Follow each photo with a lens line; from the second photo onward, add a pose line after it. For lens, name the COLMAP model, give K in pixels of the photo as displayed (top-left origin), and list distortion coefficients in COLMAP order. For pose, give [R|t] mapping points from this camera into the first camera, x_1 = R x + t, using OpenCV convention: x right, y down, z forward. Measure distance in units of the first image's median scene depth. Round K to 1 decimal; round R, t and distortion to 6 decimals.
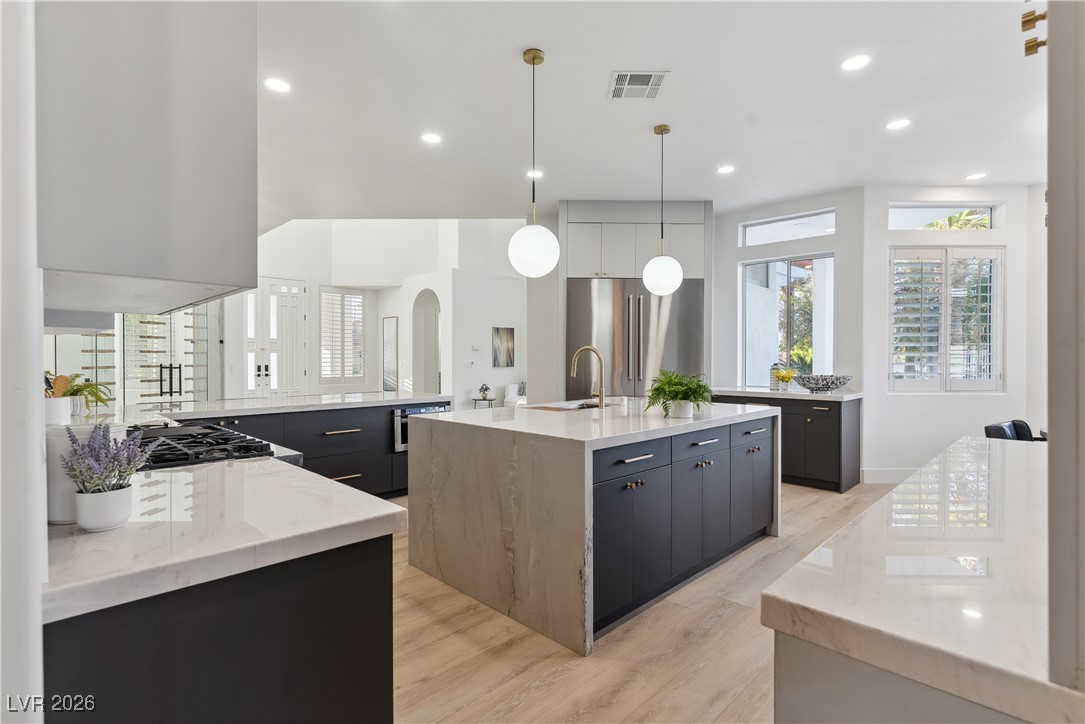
lens RADIAL K [[523.3, 0, 545.5], [0, 523.3, 362.3], [0, 0, 1]] dist [0.000276, -0.002154]
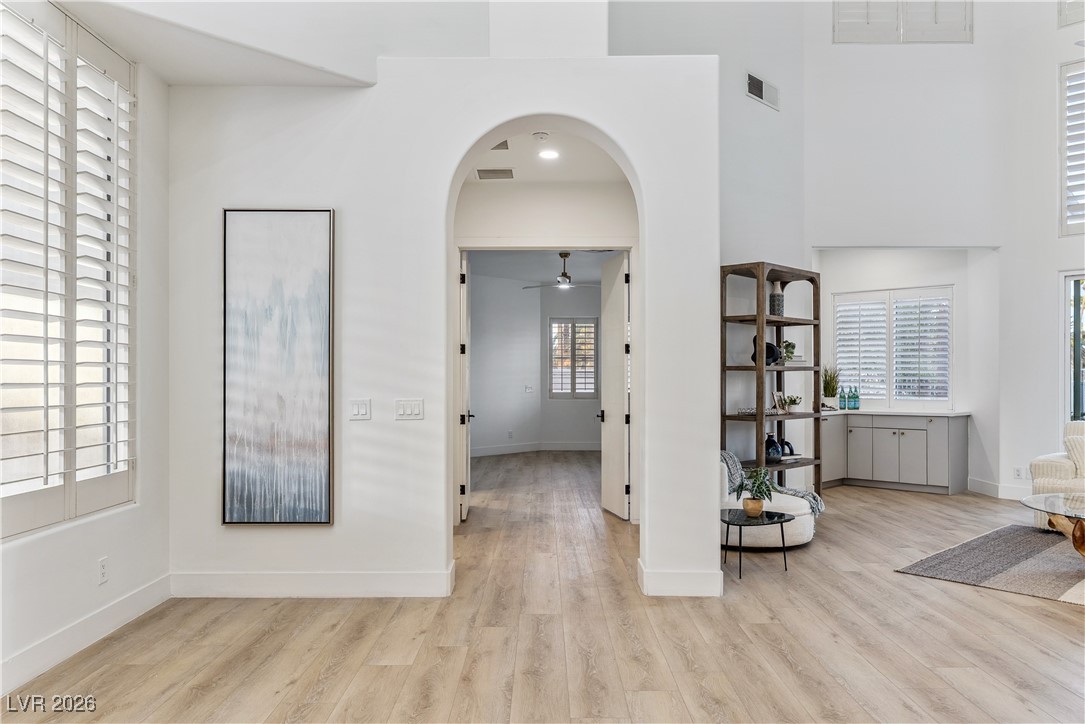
lens RADIAL K [[791.8, 0, 552.4], [0, 791.8, 369.6], [0, 0, 1]] dist [-0.006901, 0.001227]
pose [[0.710243, 0.007543, 0.703917, -0.519557], [0.005231, 0.999858, -0.015992, -0.009100], [-0.703938, 0.015041, 0.710103, 0.753602]]
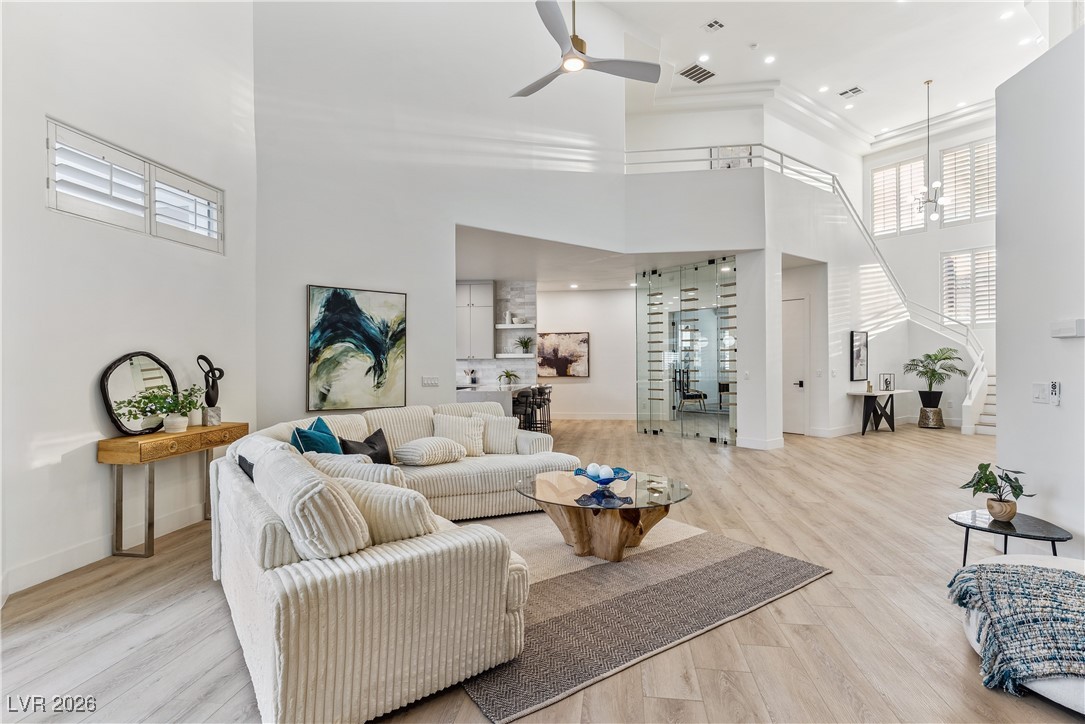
lens RADIAL K [[523.3, 0, 538.3], [0, 523.3, 361.1], [0, 0, 1]] dist [0.000276, -0.002154]
pose [[-0.813877, 0.001993, -0.581034, 0.230151], [-0.000261, 0.999993, 0.003796, -0.013904], [0.581037, 0.003241, -0.813871, 1.074737]]
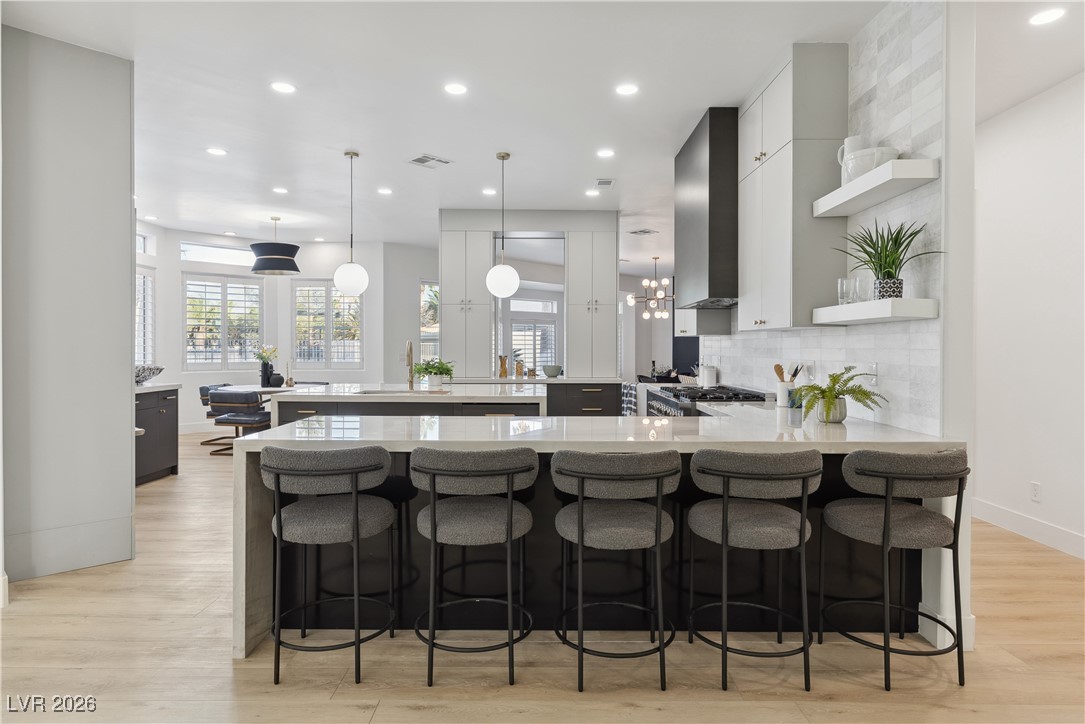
lens RADIAL K [[612.9, 0, 546.1], [0, 612.9, 356.6], [0, 0, 1]] dist [-0.001510, -0.001205]
pose [[-0.704583, -0.014751, 0.709468, -0.370505], [0.000857, 0.999766, 0.021637, -0.006446], [-0.709621, 0.015853, -0.704405, 0.578979]]
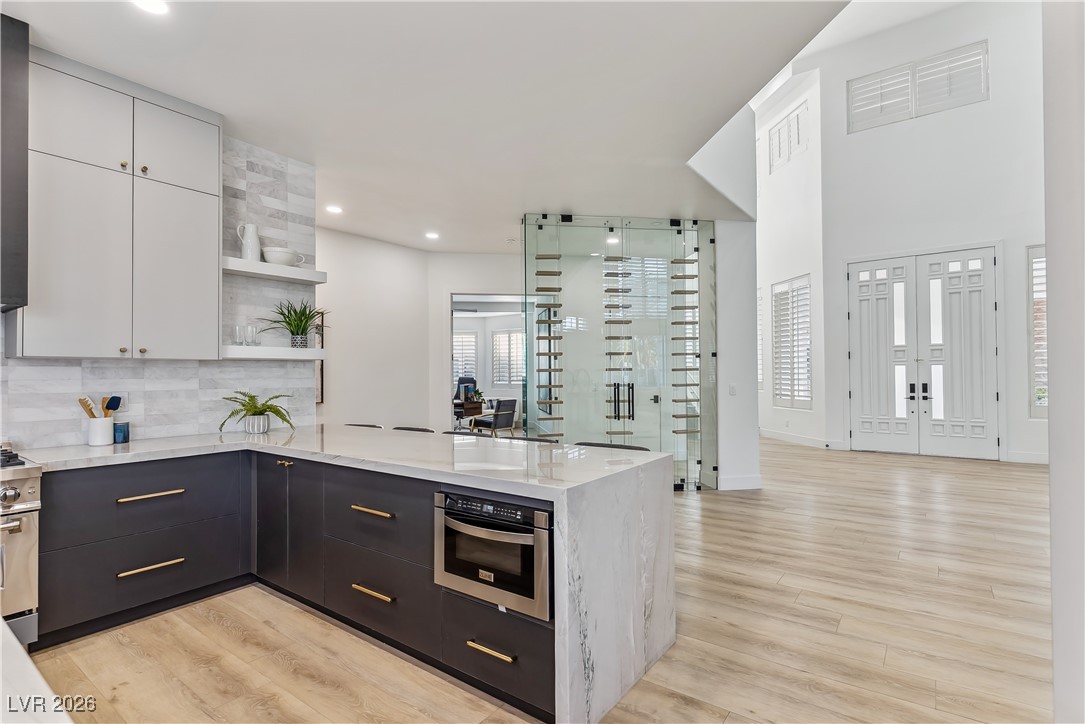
lens RADIAL K [[523.3, 0, 547.5], [0, 523.3, 367.8], [0, 0, 1]] dist [0.000276, -0.002154]
pose [[0.135059, -0.016062, -0.990707, 0.076695], [0.001922, 0.999871, -0.015949, -0.004983], [0.990836, 0.000250, 0.135072, 0.422585]]
